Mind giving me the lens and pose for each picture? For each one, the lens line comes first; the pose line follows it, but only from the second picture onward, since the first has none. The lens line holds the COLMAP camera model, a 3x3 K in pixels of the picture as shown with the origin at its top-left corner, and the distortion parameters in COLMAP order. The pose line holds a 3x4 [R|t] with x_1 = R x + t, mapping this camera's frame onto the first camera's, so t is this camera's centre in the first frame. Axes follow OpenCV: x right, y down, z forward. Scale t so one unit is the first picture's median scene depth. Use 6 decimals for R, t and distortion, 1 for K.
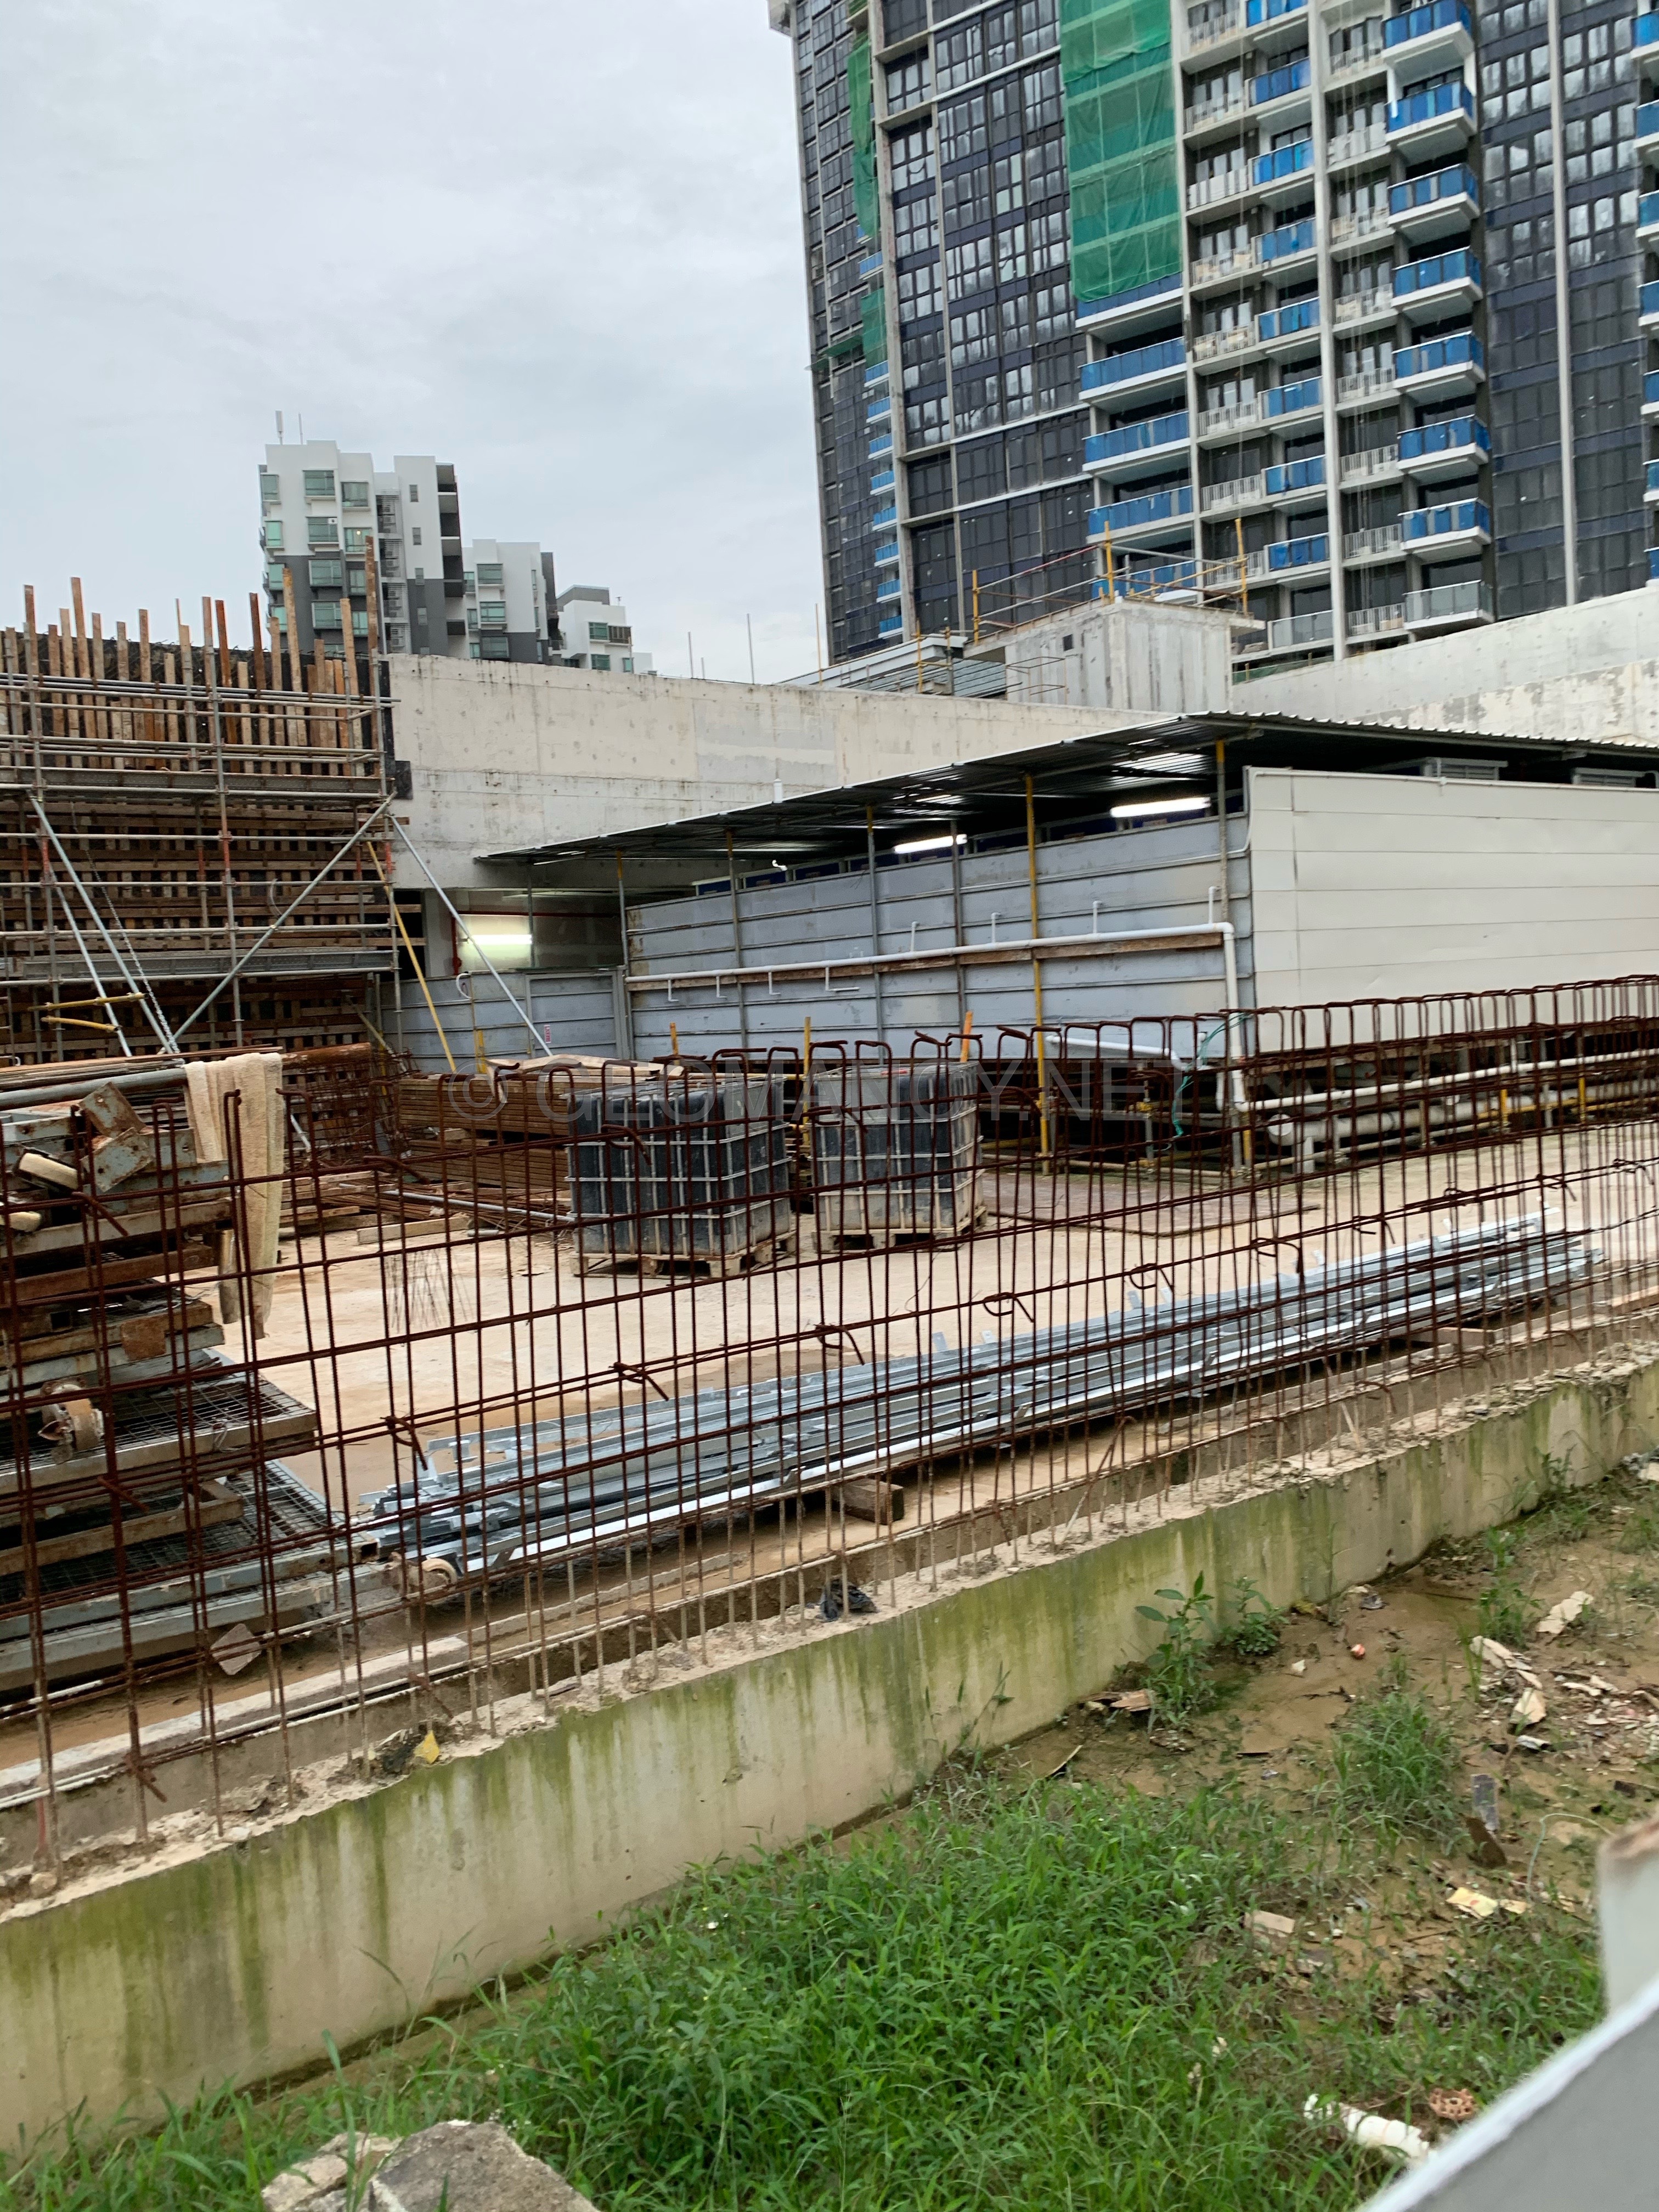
lens RADIAL K [[1680.6, 0, 842.0], [0, 1680.6, 1074.6], [0, 0, 1]] dist [0.022123, -0.017180]
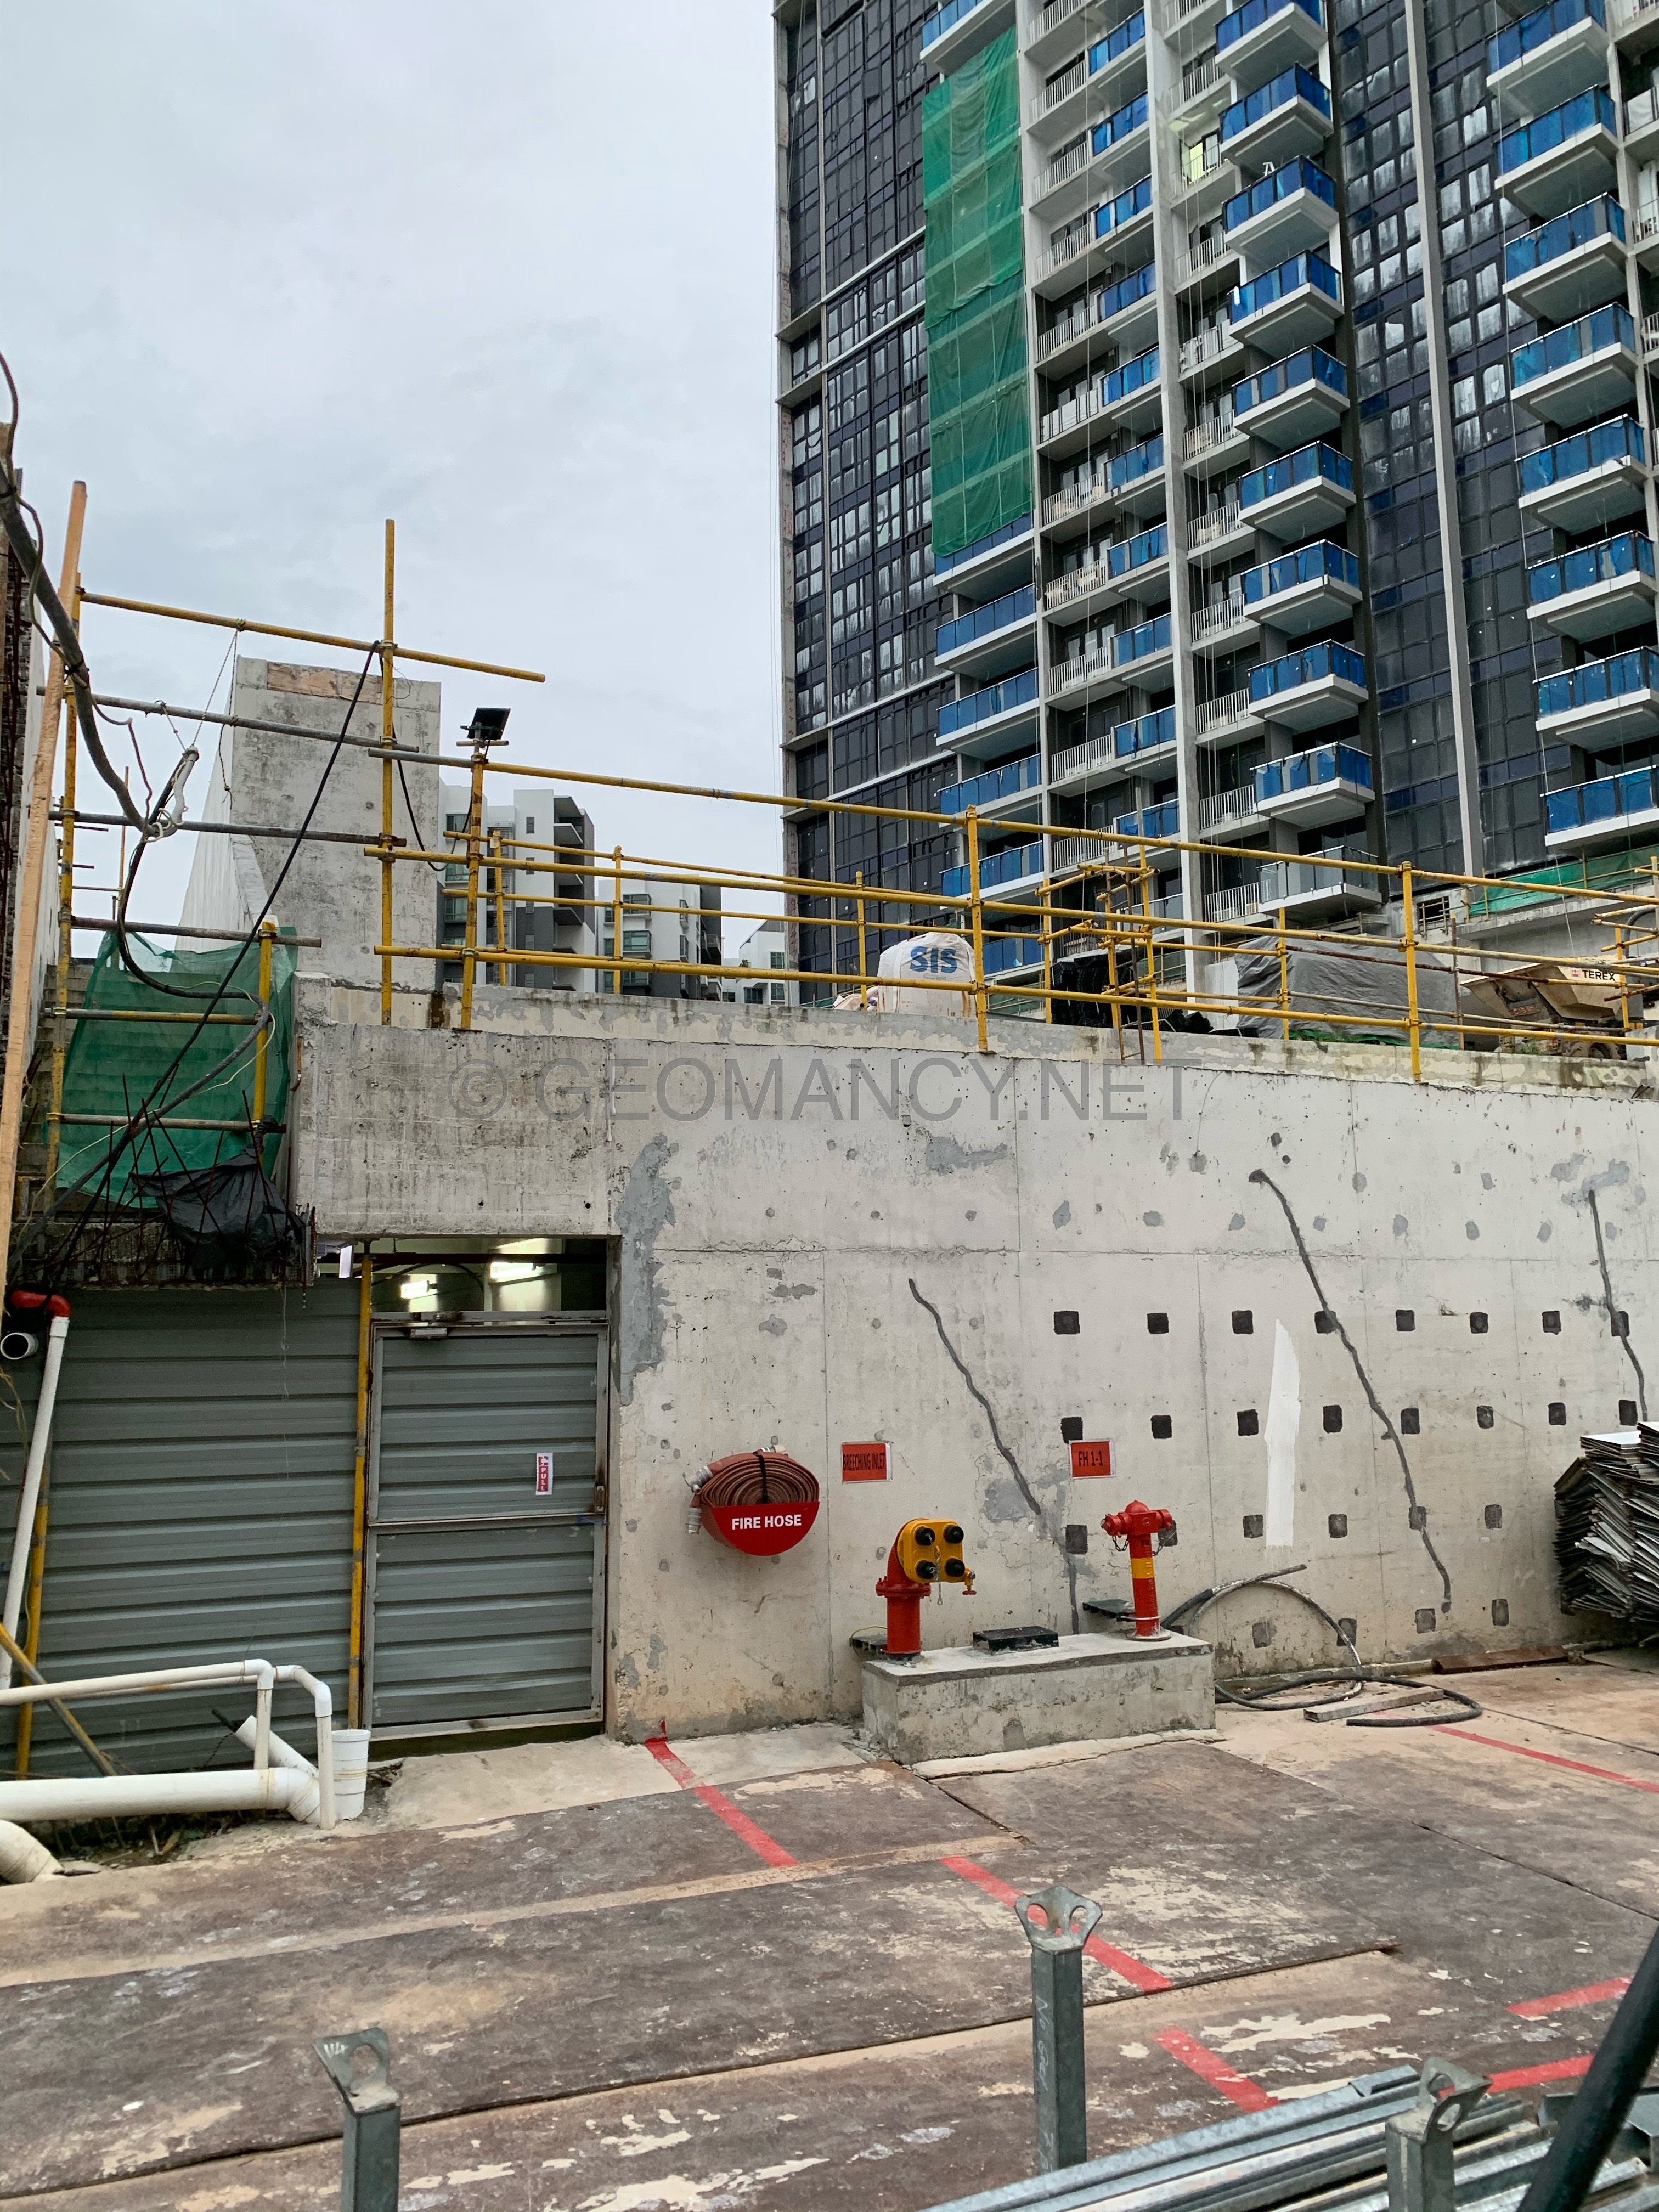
lens RADIAL K [[1680.6, 0, 816.5], [0, 1680.6, 1091.8], [0, 0, 1]] dist [0.022123, -0.017180]
pose [[0.969301, 0.006589, -0.245791, 0.304316], [-0.051755, 0.982713, -0.177755, -0.036931], [0.240370, 0.185019, 0.952885, 0.227305]]
